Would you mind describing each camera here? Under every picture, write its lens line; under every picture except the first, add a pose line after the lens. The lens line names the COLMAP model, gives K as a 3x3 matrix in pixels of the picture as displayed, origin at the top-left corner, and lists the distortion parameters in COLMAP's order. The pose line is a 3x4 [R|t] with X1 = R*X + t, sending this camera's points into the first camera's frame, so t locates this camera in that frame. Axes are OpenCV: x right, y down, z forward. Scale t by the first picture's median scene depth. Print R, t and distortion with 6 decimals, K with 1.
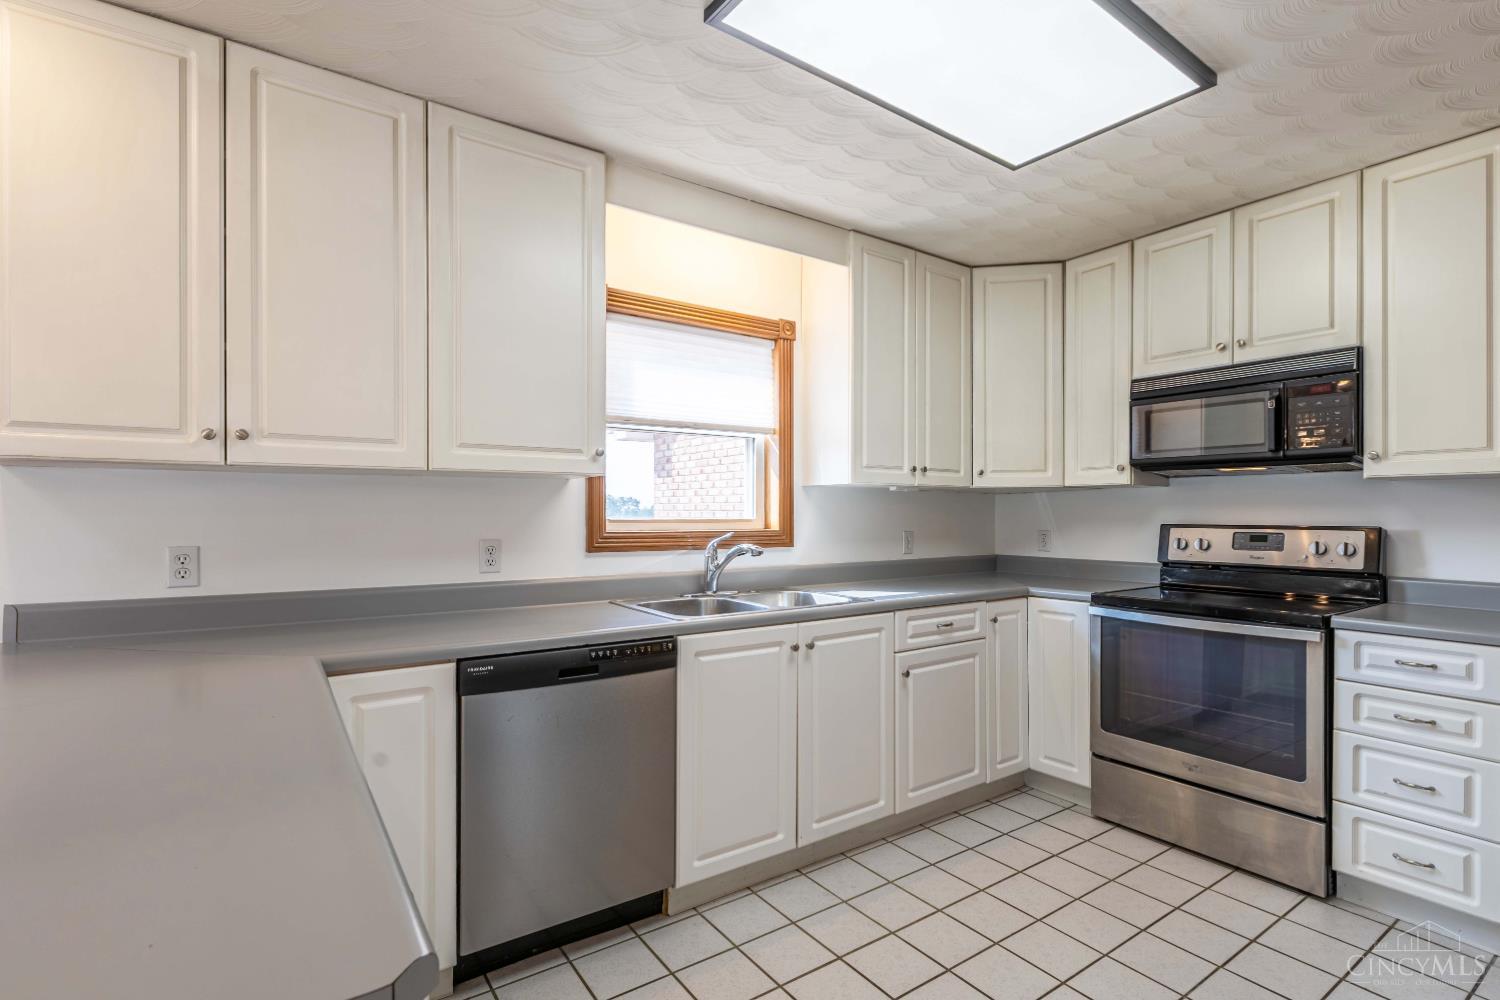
lens RADIAL K [[697.0, 0, 763.8], [0, 697.0, 517.9], [0, 0, 1]] dist [0.009974, -0.004848]
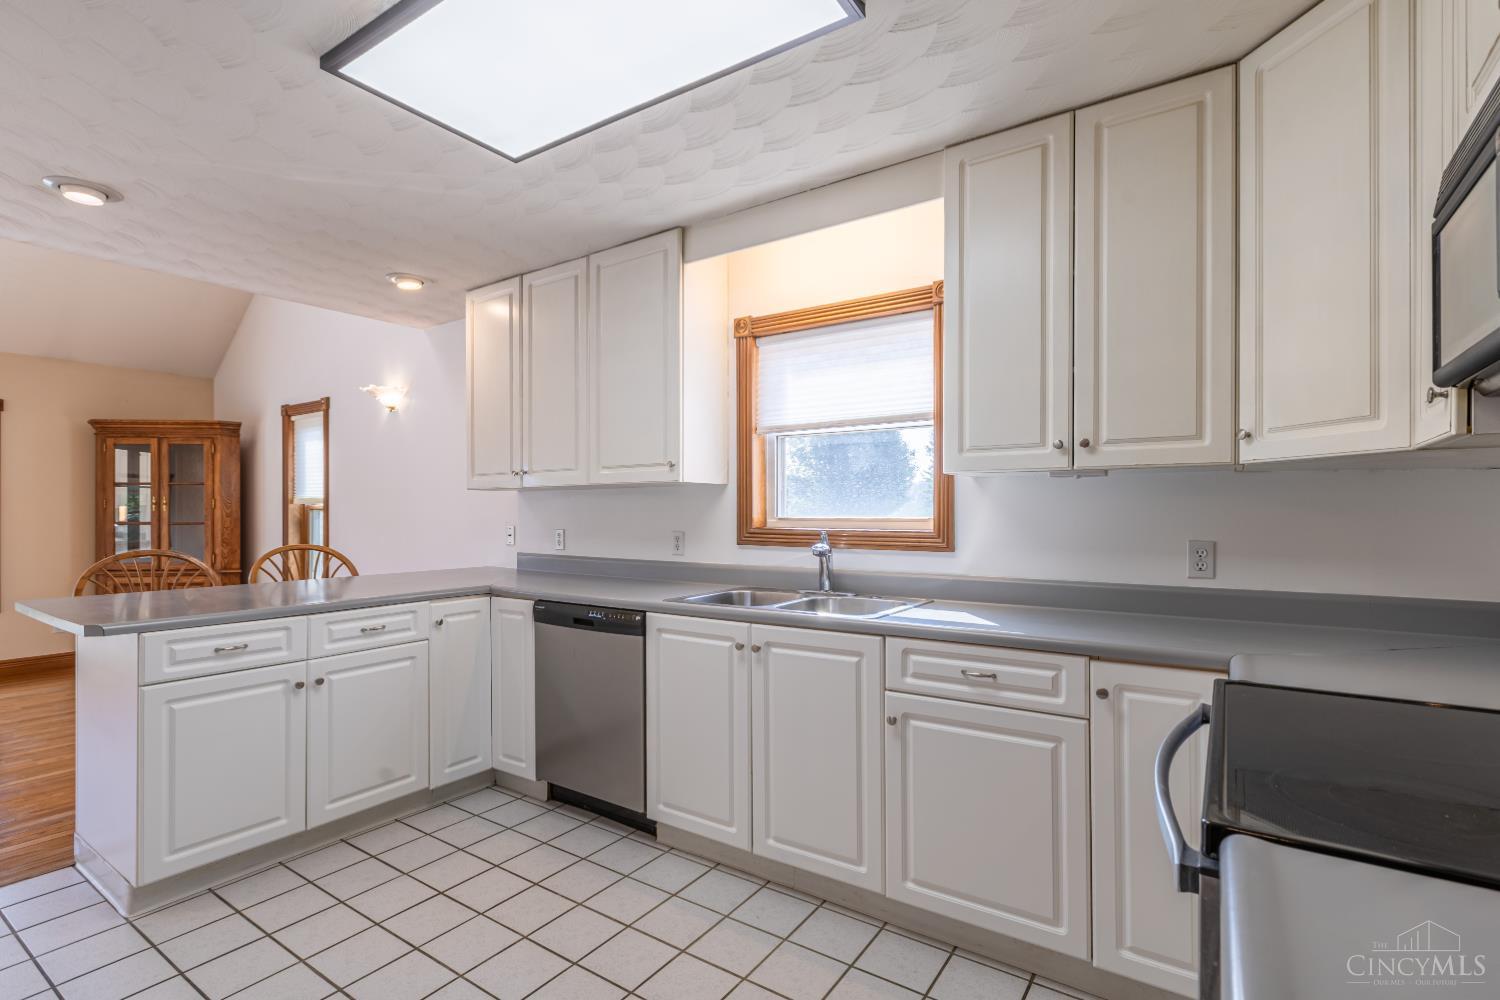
lens RADIAL K [[697.0, 0, 759.8], [0, 697.0, 513.7], [0, 0, 1]] dist [0.009974, -0.004848]
pose [[0.368008, 0.001228, -0.929822, 0.816890], [-0.004814, 0.999988, -0.000584, -0.002623], [0.929810, 0.004691, 0.368010, 0.548737]]
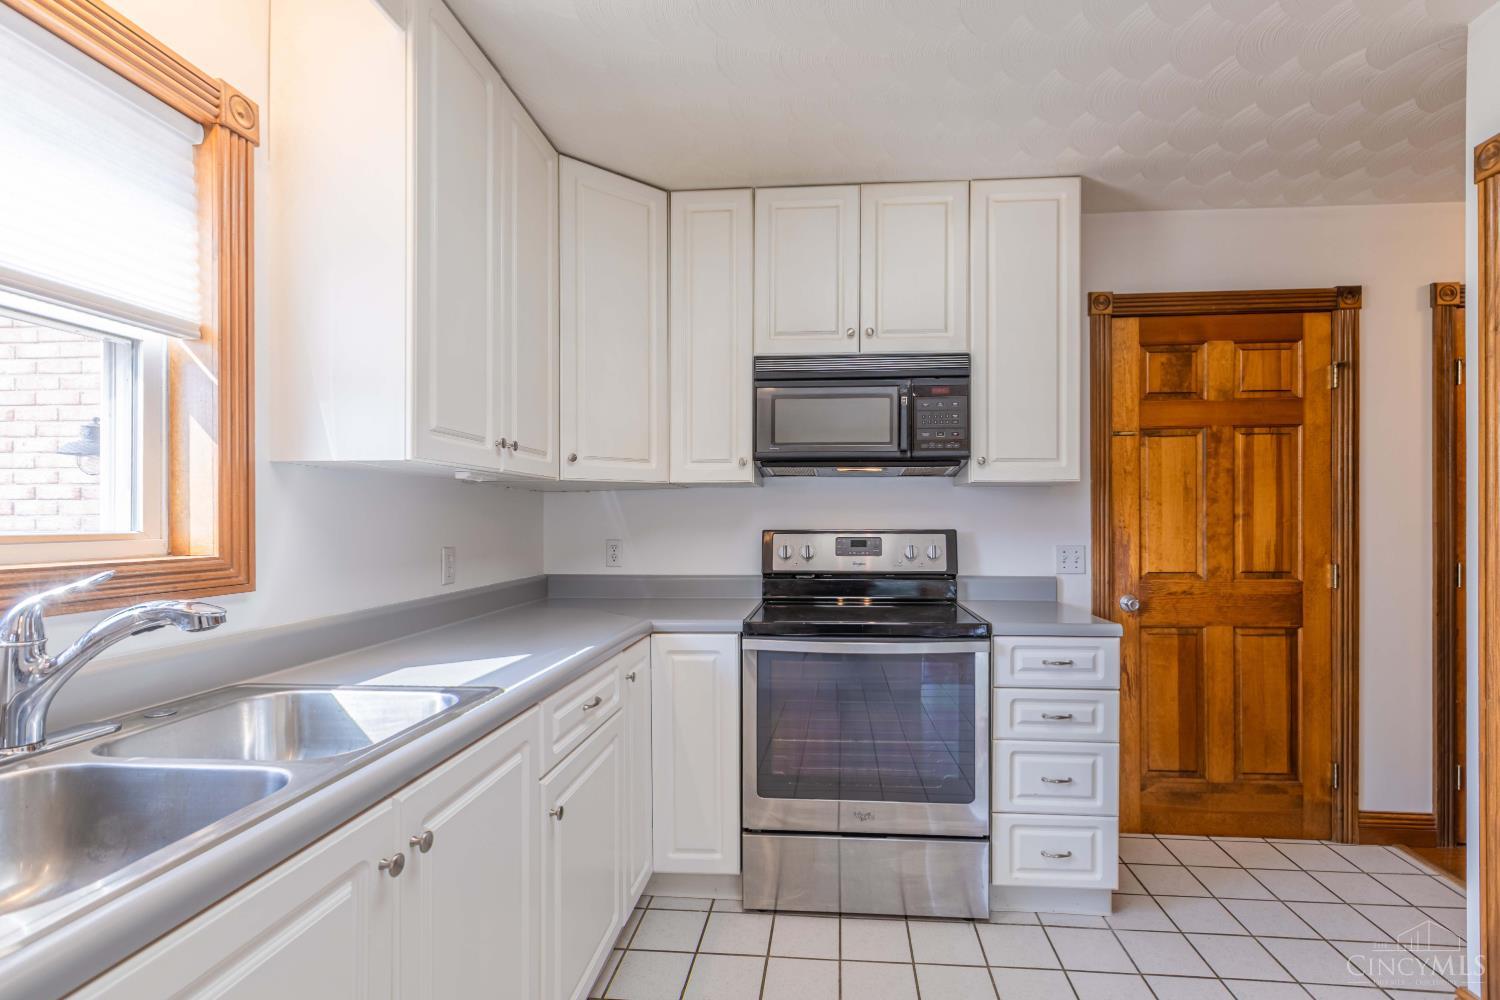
lens RADIAL K [[697.0, 0, 770.3], [0, 697.0, 517.1], [0, 0, 1]] dist [0.009974, -0.004848]
pose [[0.650598, -0.000848, 0.759422, -0.096990], [0.007243, 0.999961, -0.005089, -0.002642], [-0.759388, 0.008811, 0.650578, 0.489350]]
